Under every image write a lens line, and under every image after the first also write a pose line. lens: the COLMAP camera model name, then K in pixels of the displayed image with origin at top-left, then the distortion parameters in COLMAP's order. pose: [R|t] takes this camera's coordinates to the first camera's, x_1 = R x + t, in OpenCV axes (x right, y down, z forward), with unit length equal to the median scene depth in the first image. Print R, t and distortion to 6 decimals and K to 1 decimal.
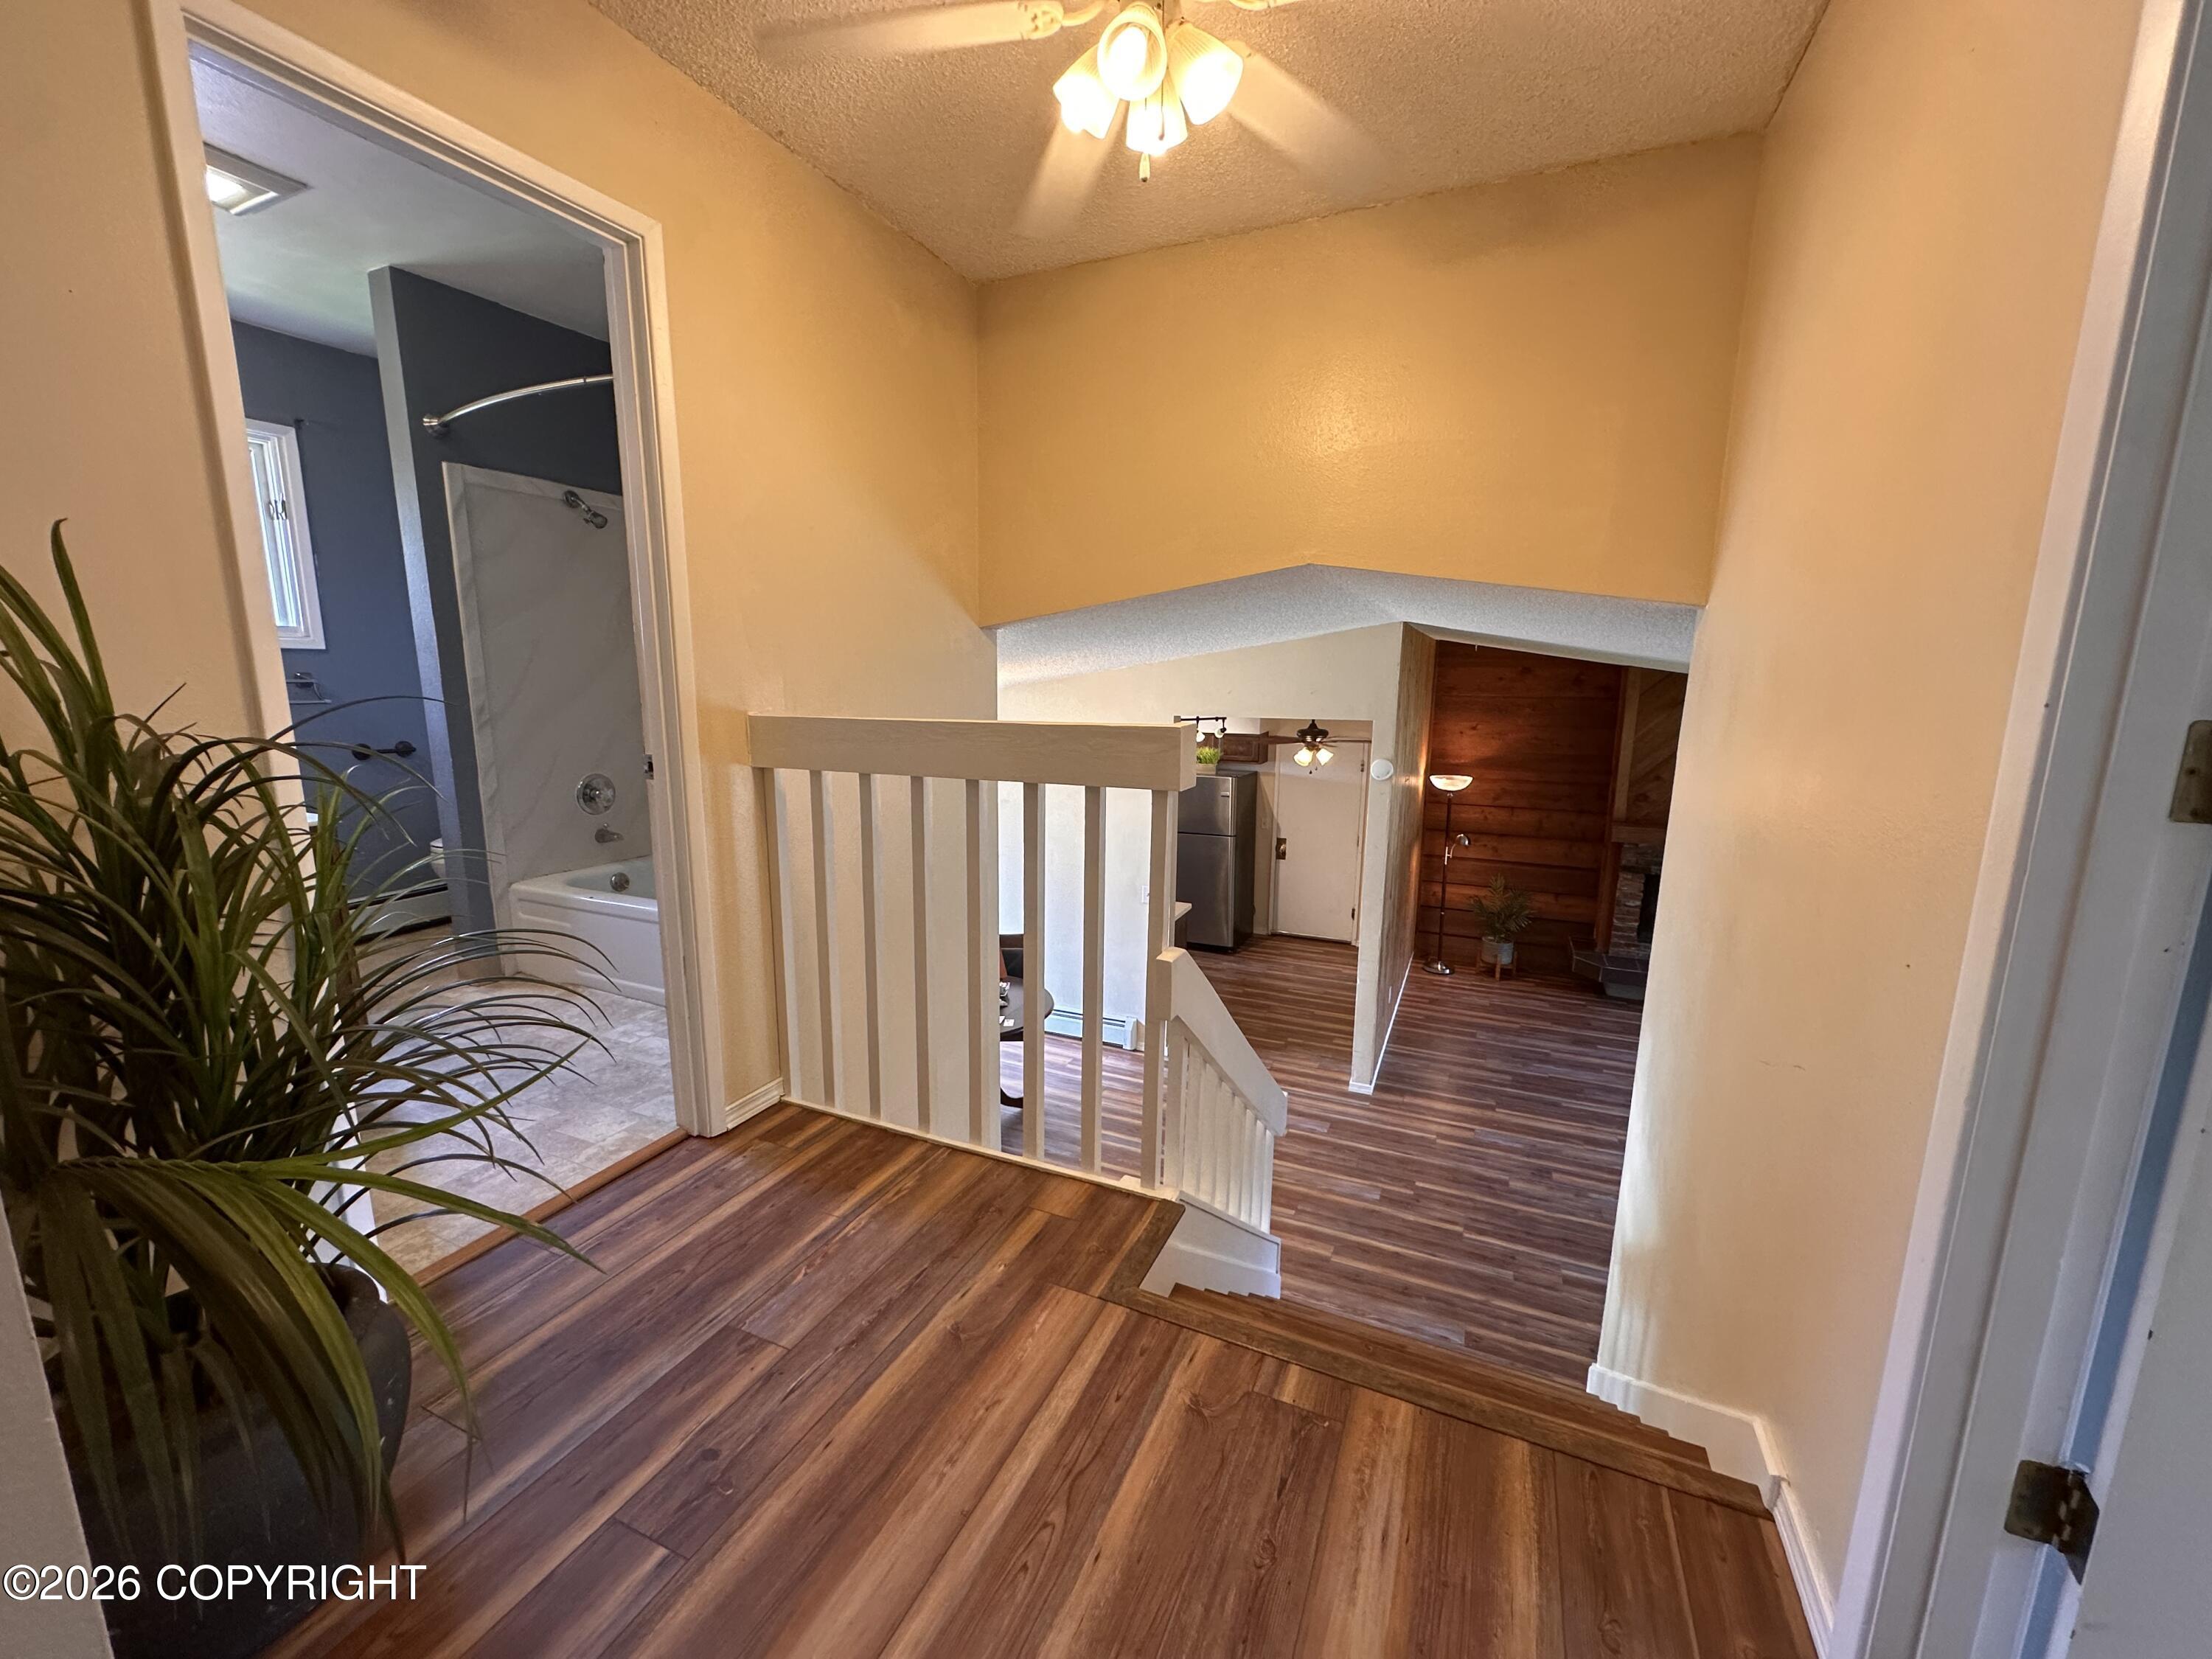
lens RADIAL K [[879.4, 0, 1104.6], [0, 879.4, 837.3], [0, 0, 1]] dist [-0.006361, 0.001065]
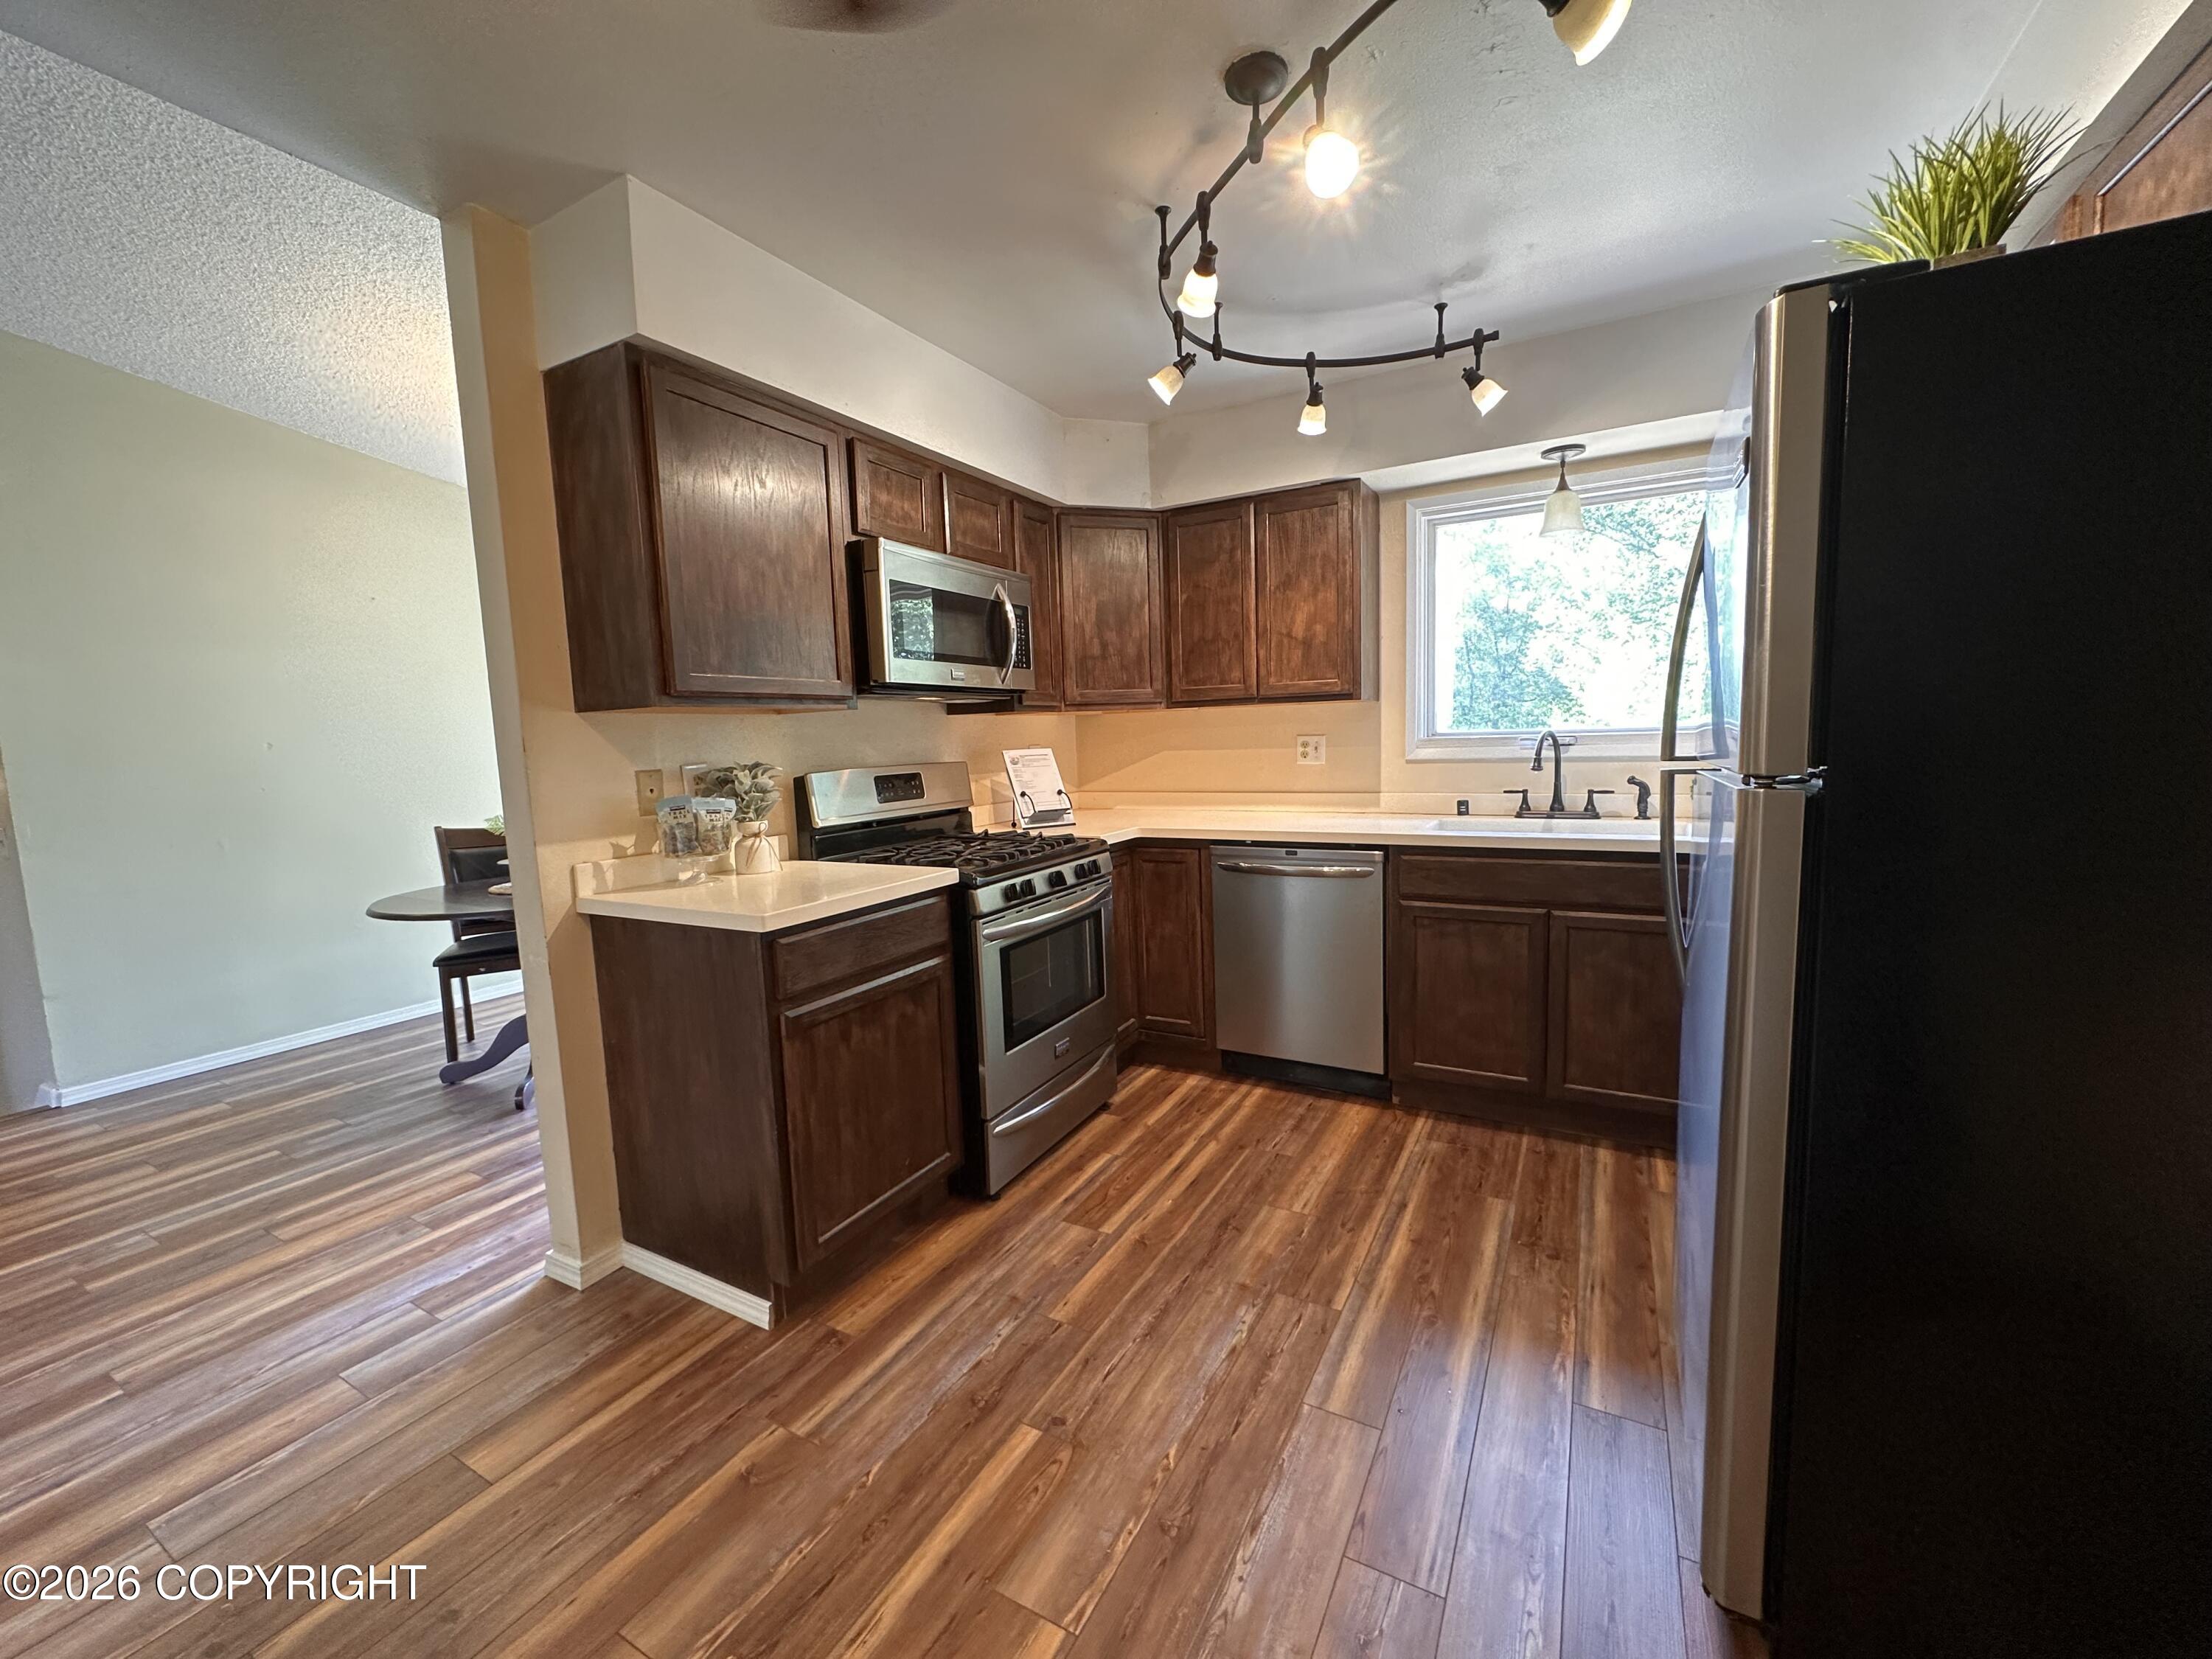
lens RADIAL K [[879.4, 0, 1104.5], [0, 879.4, 829.9], [0, 0, 1]] dist [-0.006361, 0.001065]
pose [[-0.087118, 0.102925, -0.990867, 0.295929], [-0.151079, 0.981779, 0.115264, 0.005920], [0.984675, 0.159741, -0.069981, 0.963412]]
